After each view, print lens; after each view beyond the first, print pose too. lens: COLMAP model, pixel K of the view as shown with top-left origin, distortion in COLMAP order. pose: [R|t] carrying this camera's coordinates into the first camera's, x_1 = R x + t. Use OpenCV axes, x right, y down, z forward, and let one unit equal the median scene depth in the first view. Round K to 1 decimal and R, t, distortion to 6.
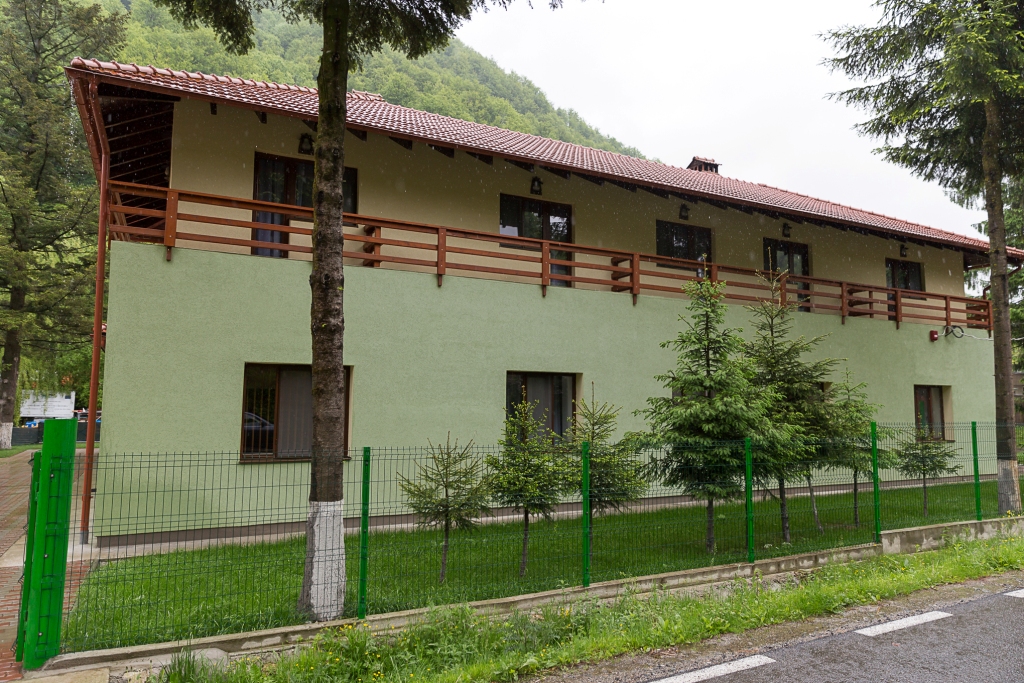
lens RADIAL K [[698.5, 0, 510.3], [0, 698.5, 356.8], [0, 0, 1]] dist [0.007757, -0.008576]
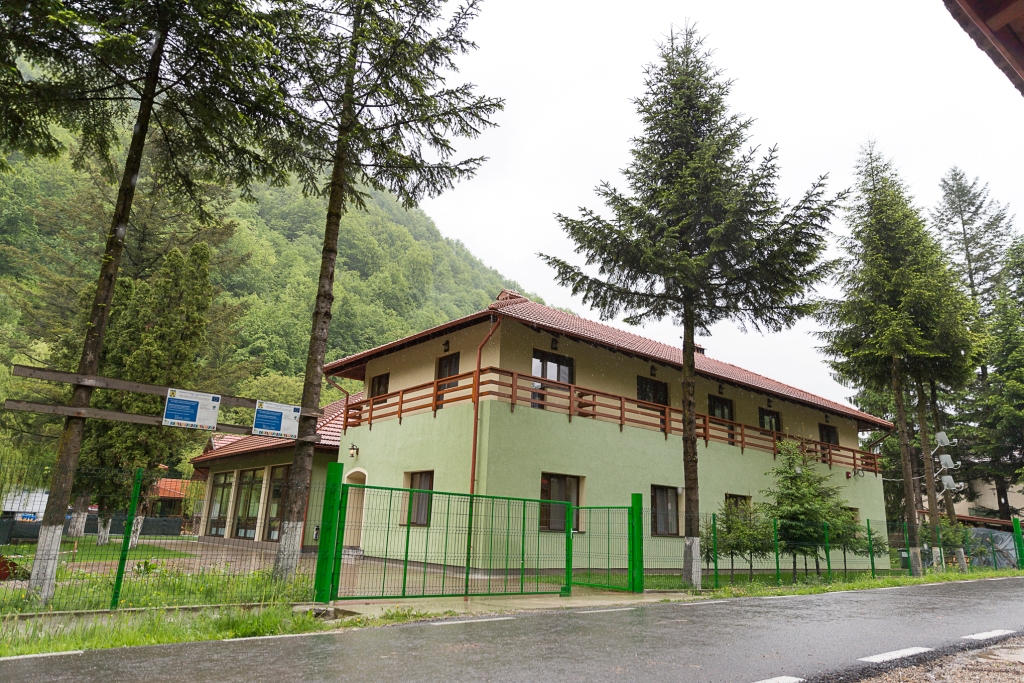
lens RADIAL K [[698.5, 0, 516.5], [0, 698.5, 344.4], [0, 0, 1]] dist [0.007757, -0.008576]
pose [[0.976764, 0.087975, 0.195431, -0.482558], [-0.050368, 0.980556, -0.189667, 0.018769], [-0.208316, 0.175416, 0.962202, -0.427951]]
